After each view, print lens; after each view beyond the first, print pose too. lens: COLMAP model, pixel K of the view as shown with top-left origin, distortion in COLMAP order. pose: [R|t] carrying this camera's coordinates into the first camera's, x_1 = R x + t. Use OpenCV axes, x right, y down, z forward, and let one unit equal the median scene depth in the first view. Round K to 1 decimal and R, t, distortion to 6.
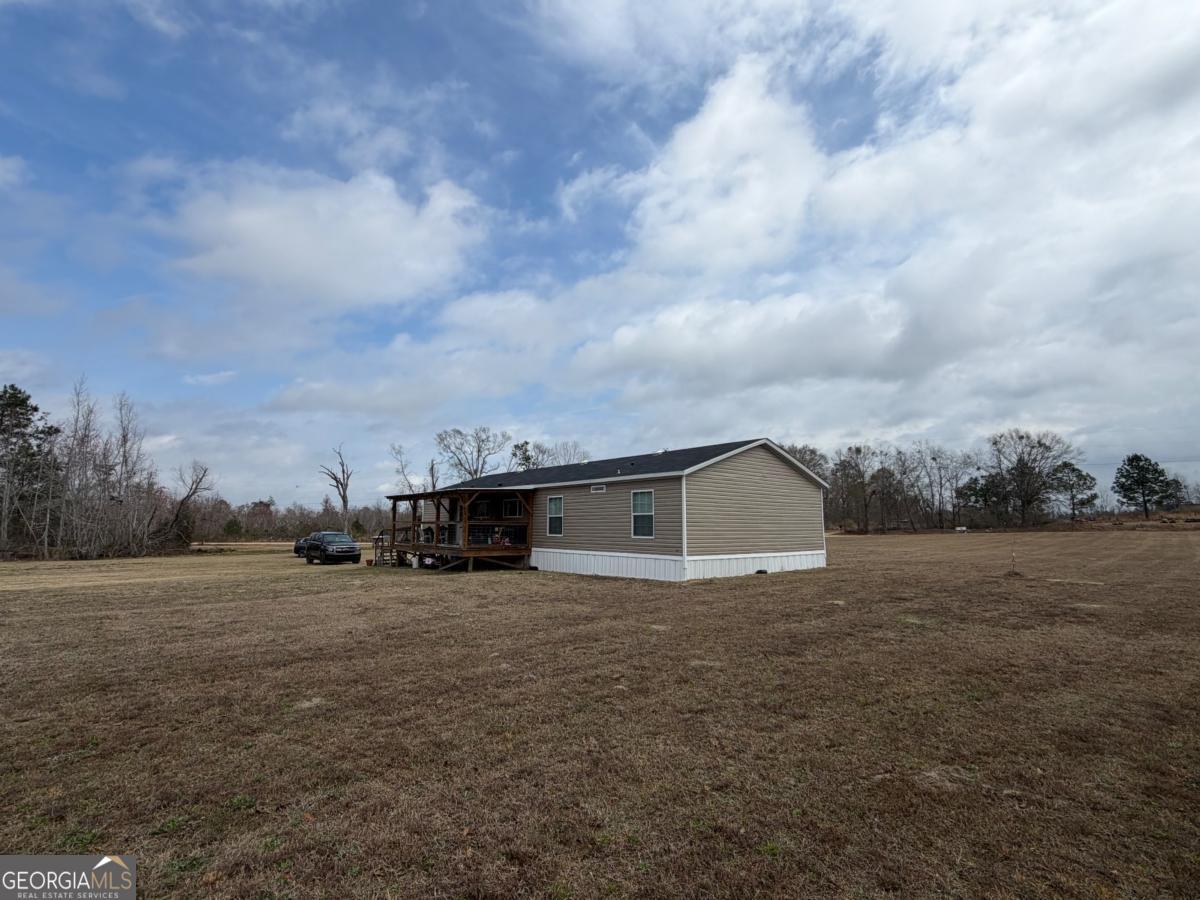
lens RADIAL K [[555.0, 0, 598.4], [0, 555.0, 451.2], [0, 0, 1]] dist [-0.000127, 0.000245]
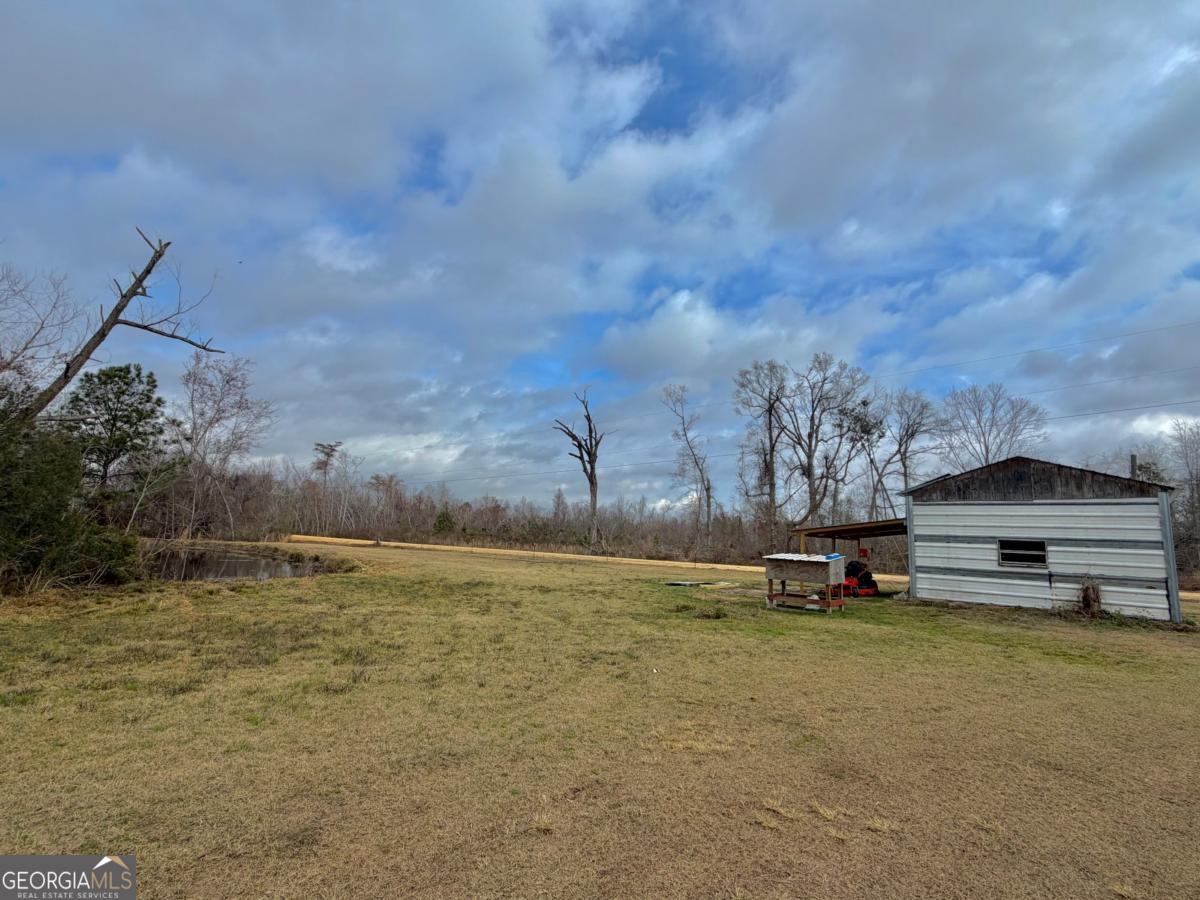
lens RADIAL K [[555.0, 0, 606.6], [0, 555.0, 448.7], [0, 0, 1]] dist [-0.000127, 0.000245]
pose [[0.935171, -0.004427, -0.354169, -0.236837], [-0.004694, 0.999679, -0.024892, 0.067499], [0.354165, 0.024941, 0.934850, 0.463492]]
